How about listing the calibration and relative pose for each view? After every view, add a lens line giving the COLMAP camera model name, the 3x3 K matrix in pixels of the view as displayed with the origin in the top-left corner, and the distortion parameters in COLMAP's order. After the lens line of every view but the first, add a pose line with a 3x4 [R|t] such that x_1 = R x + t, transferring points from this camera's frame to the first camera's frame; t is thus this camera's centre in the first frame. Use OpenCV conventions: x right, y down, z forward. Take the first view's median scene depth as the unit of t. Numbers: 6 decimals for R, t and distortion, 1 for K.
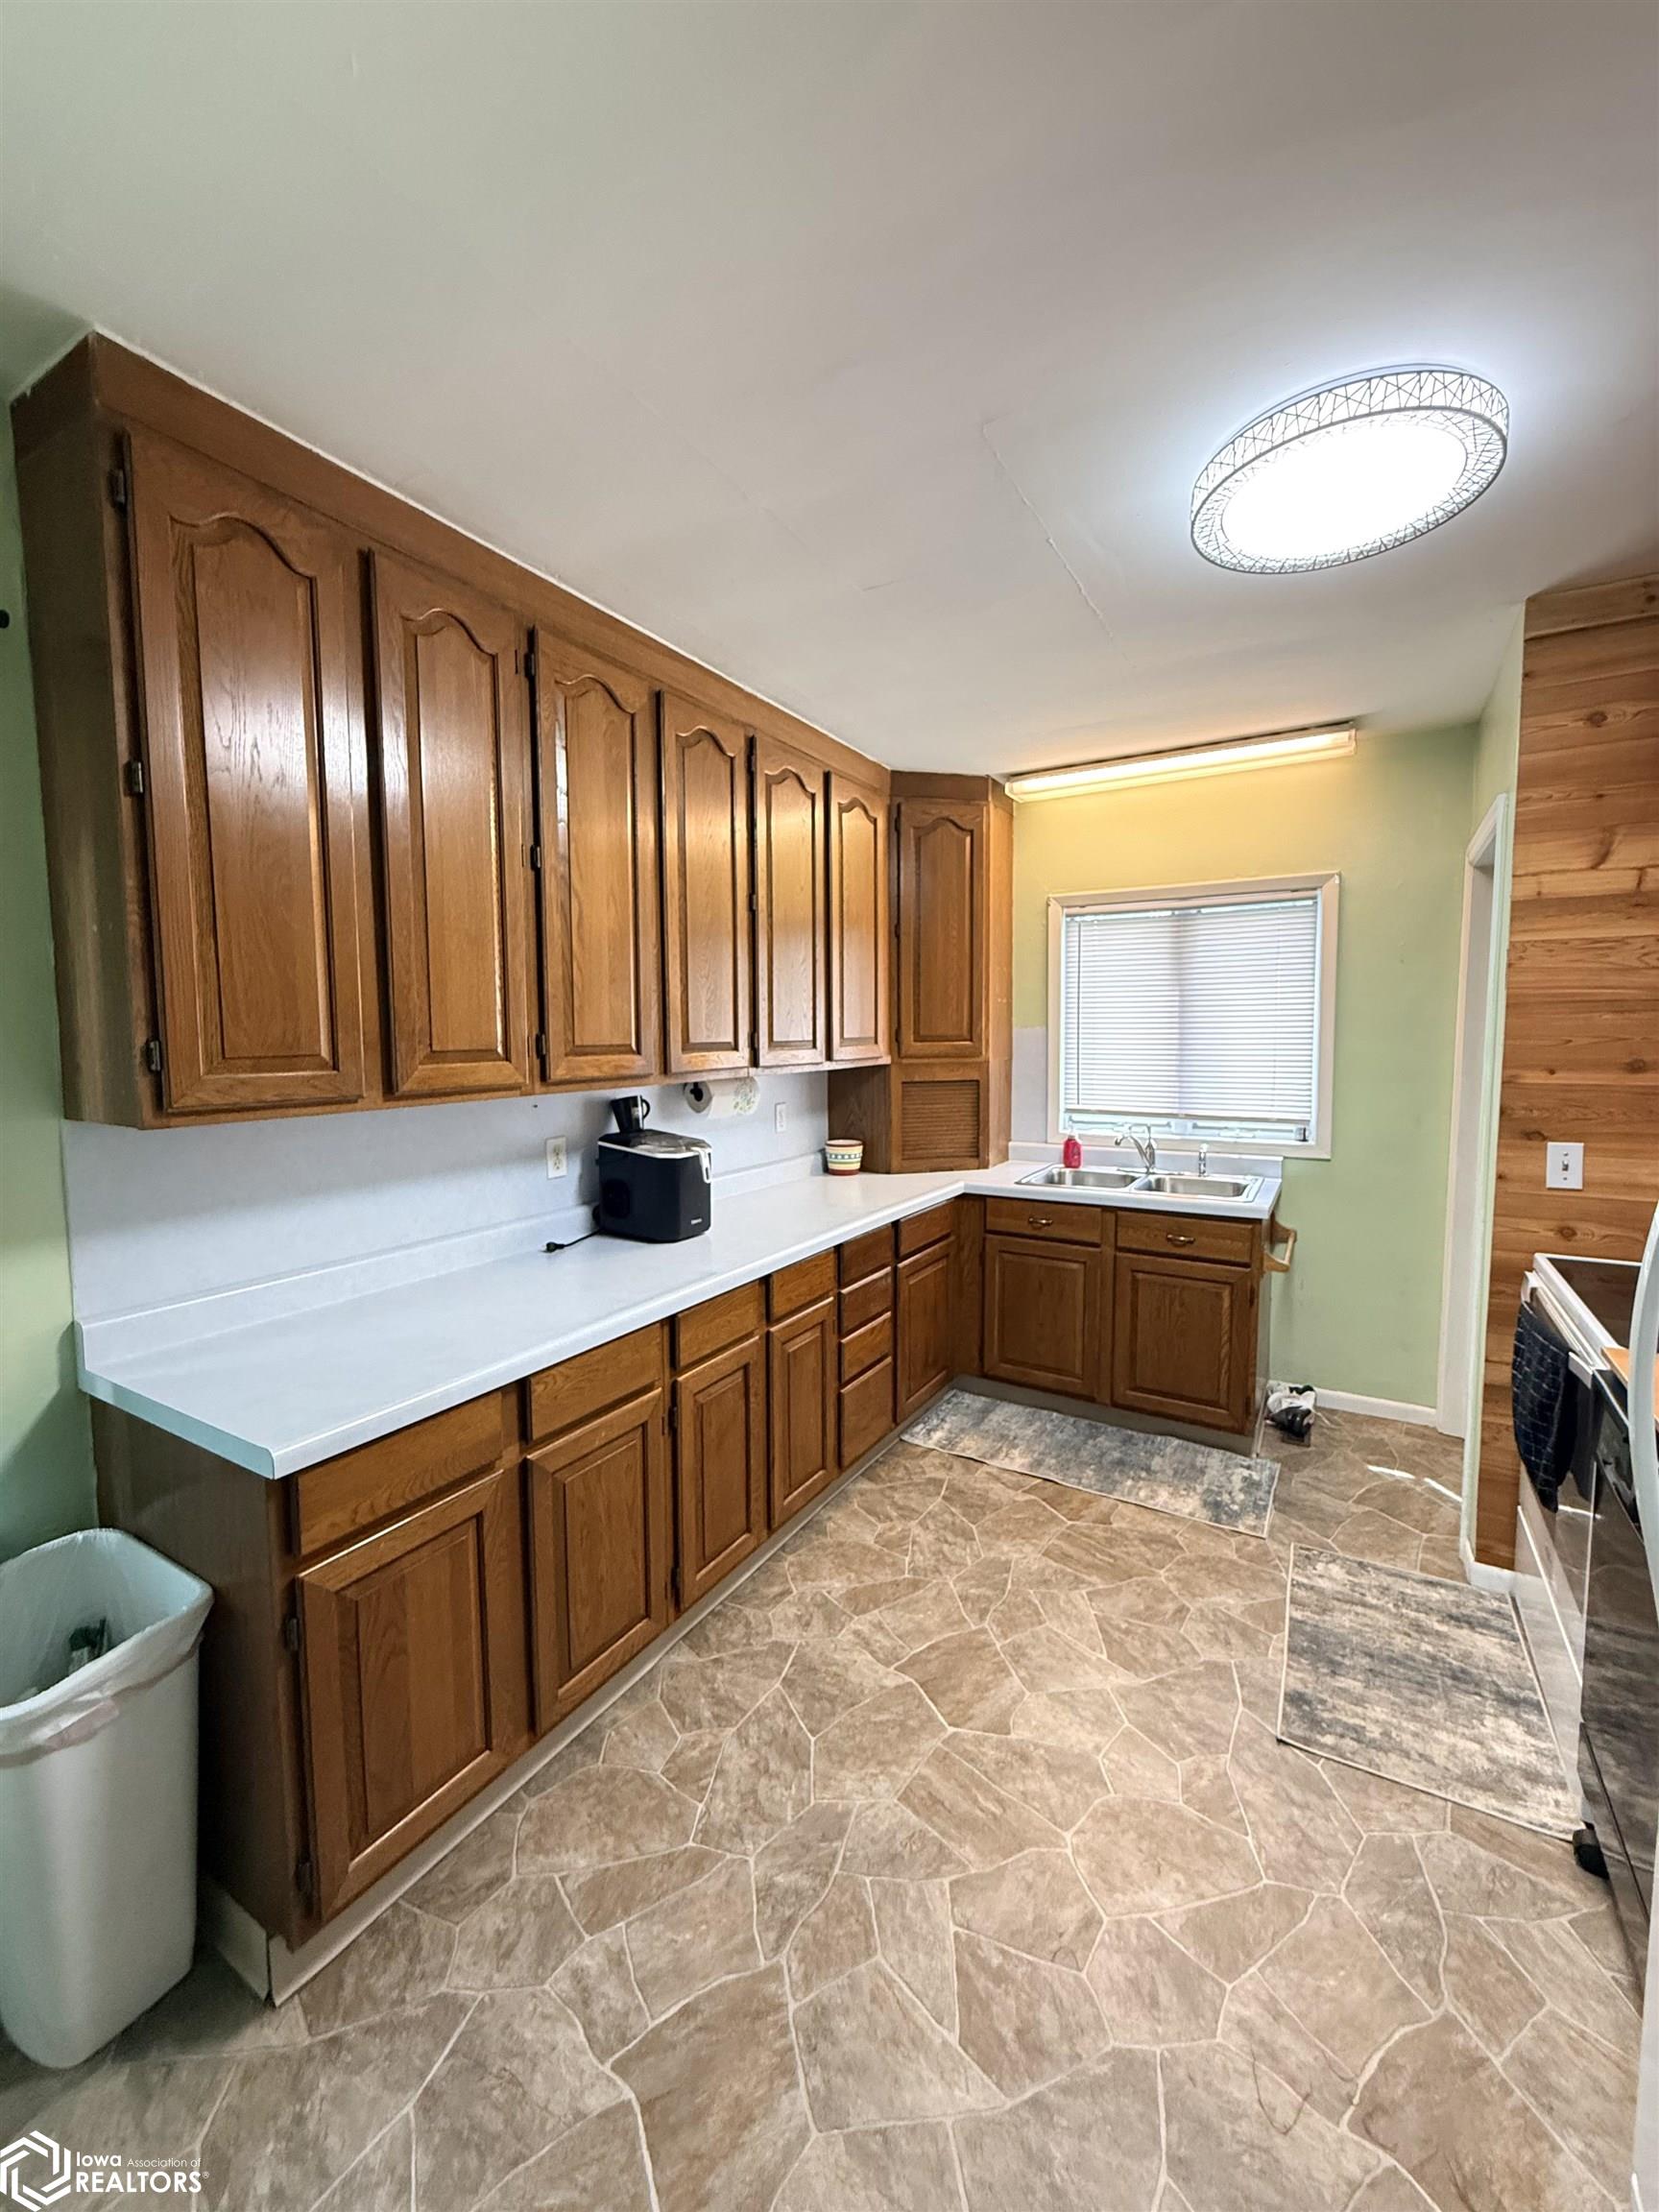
lens RADIAL K [[883.7, 0, 835.7], [0, 883.7, 1093.0], [0, 0, 1]] dist [-0.000759, 0.000131]
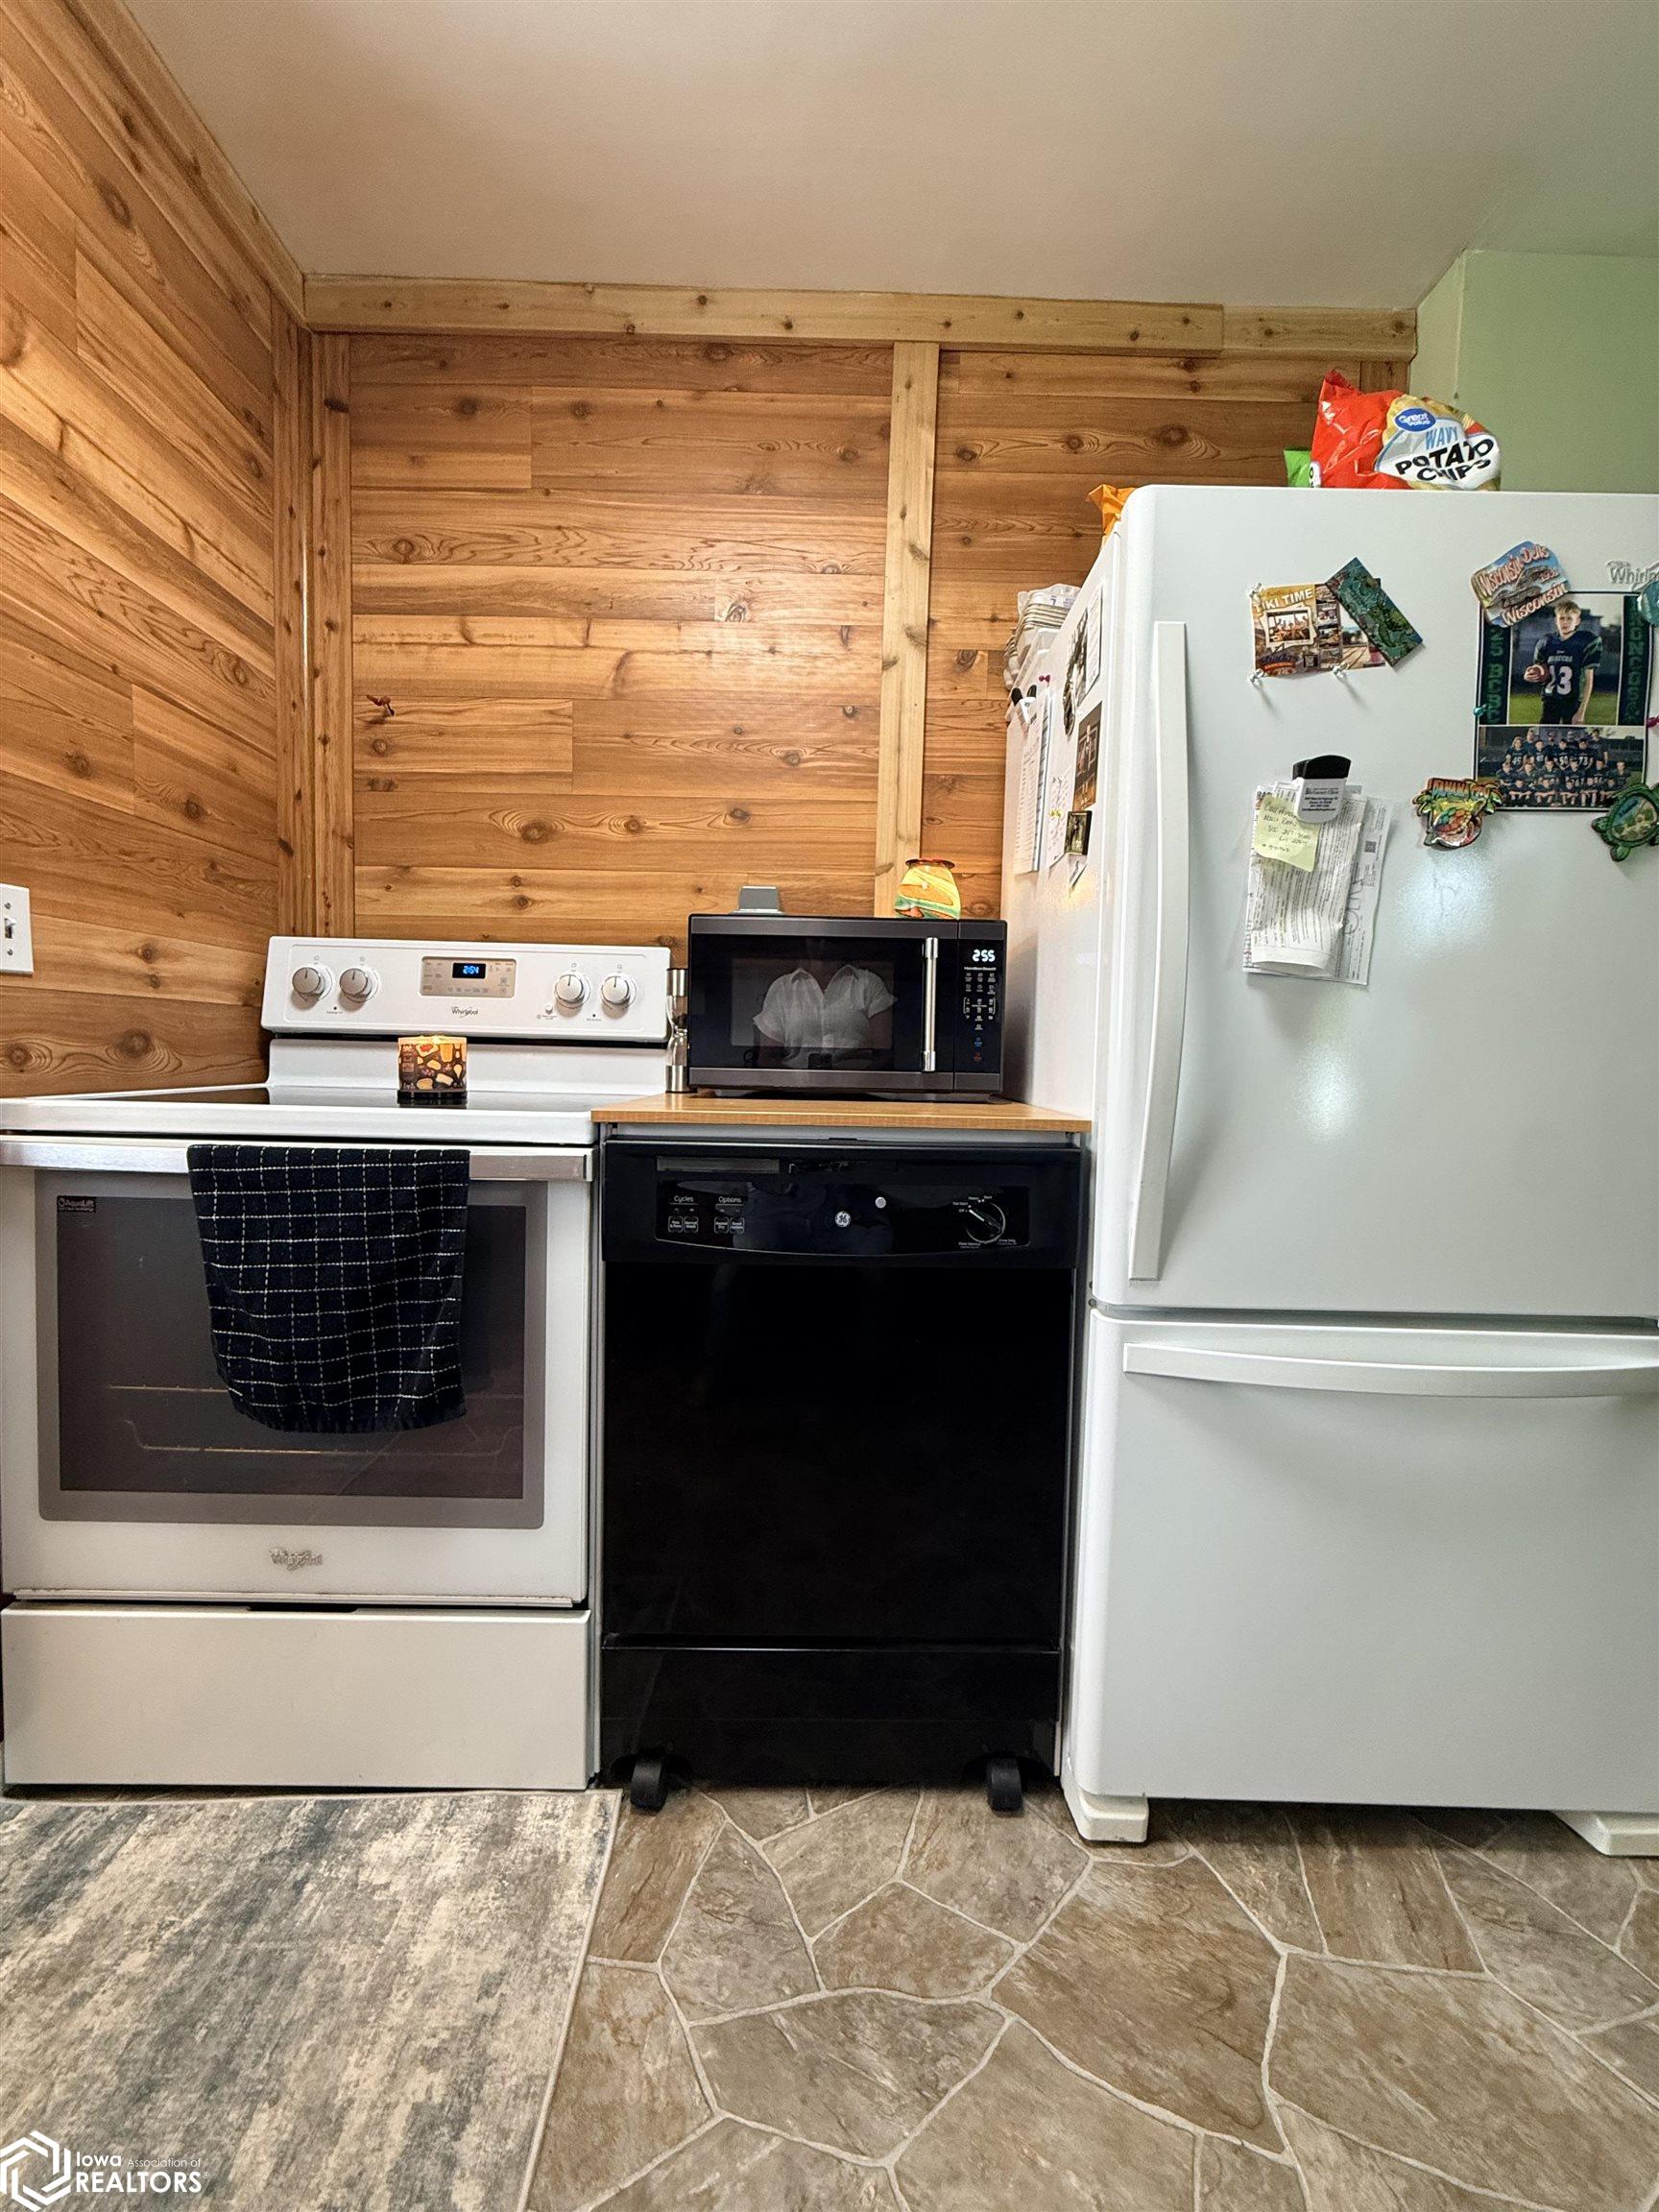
lens RADIAL K [[883.7, 0, 832.4], [0, 883.7, 1096.4], [0, 0, 1]] dist [-0.000759, 0.000131]
pose [[-0.512321, -0.047509, 0.857479, 0.147851], [0.048873, 0.995238, 0.084342, 0.202961], [-0.857402, 0.085117, -0.507559, 1.071612]]
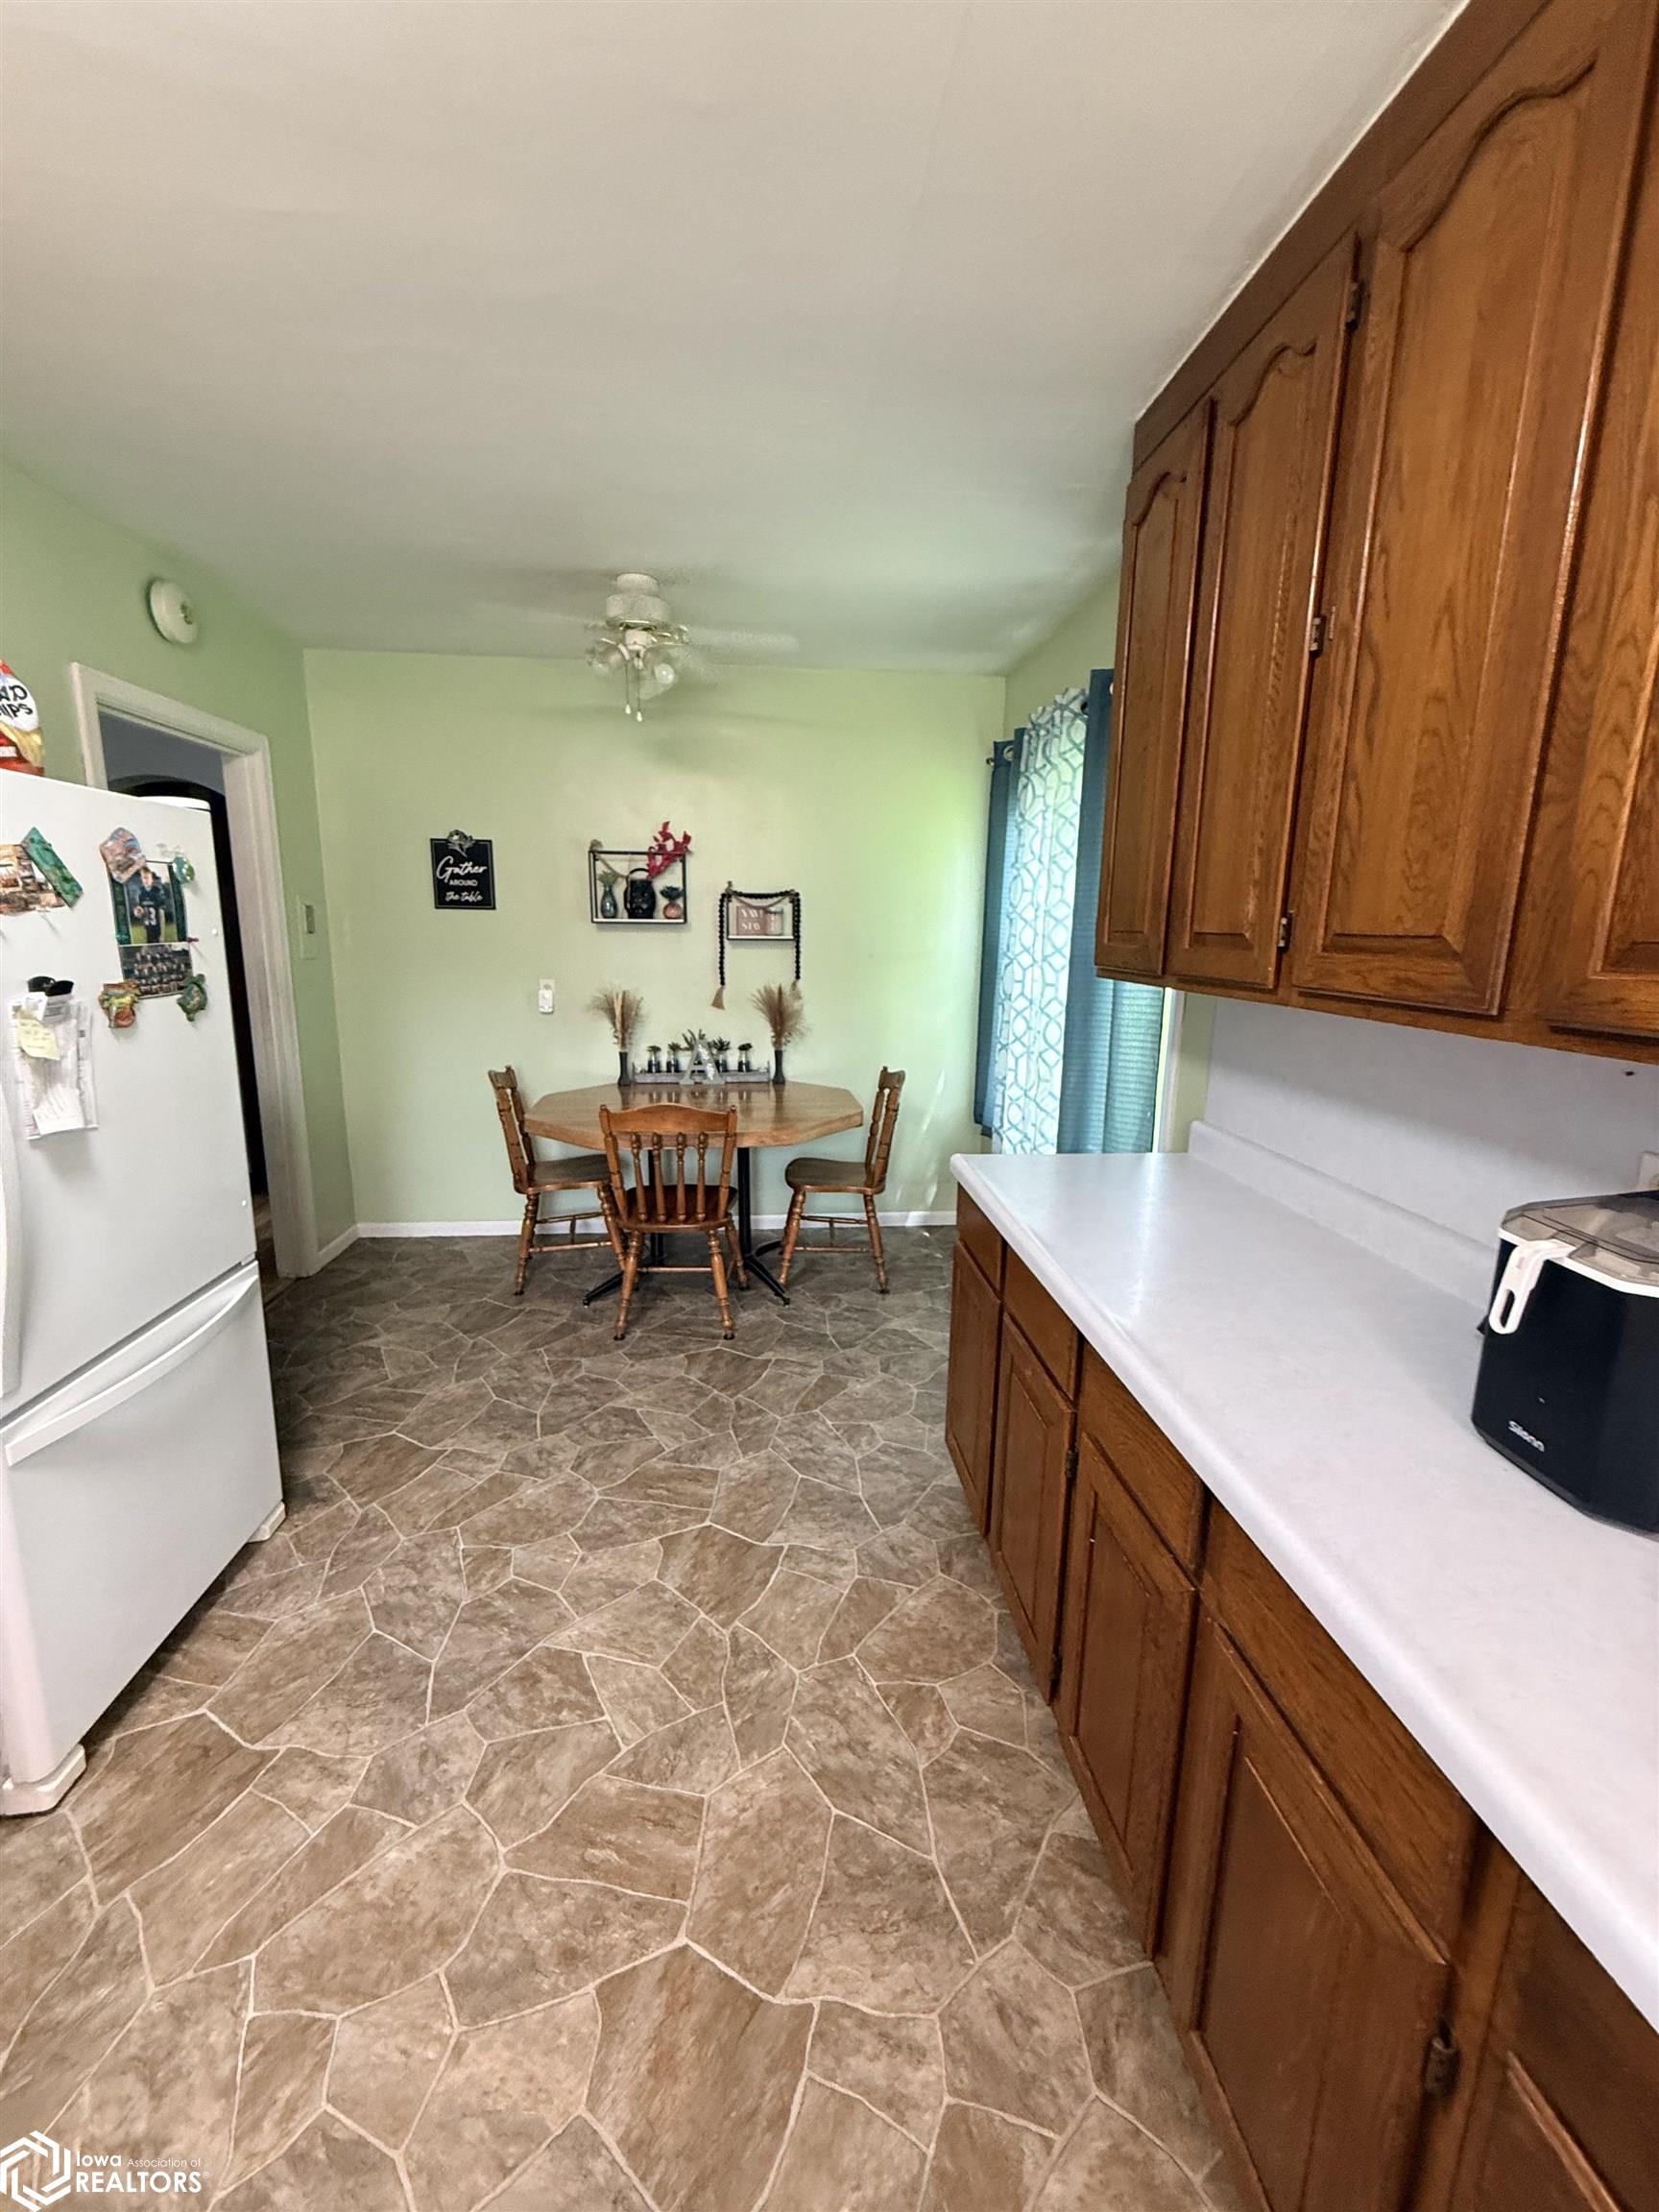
lens RADIAL K [[883.7, 0, 821.5], [0, 883.7, 1097.0], [0, 0, 1]] dist [-0.000759, 0.000131]
pose [[-0.817121, 0.103433, -0.567111, 0.386320], [-0.055148, 0.965234, 0.255505, -0.094346], [0.573822, 0.240054, -0.783009, 1.537554]]
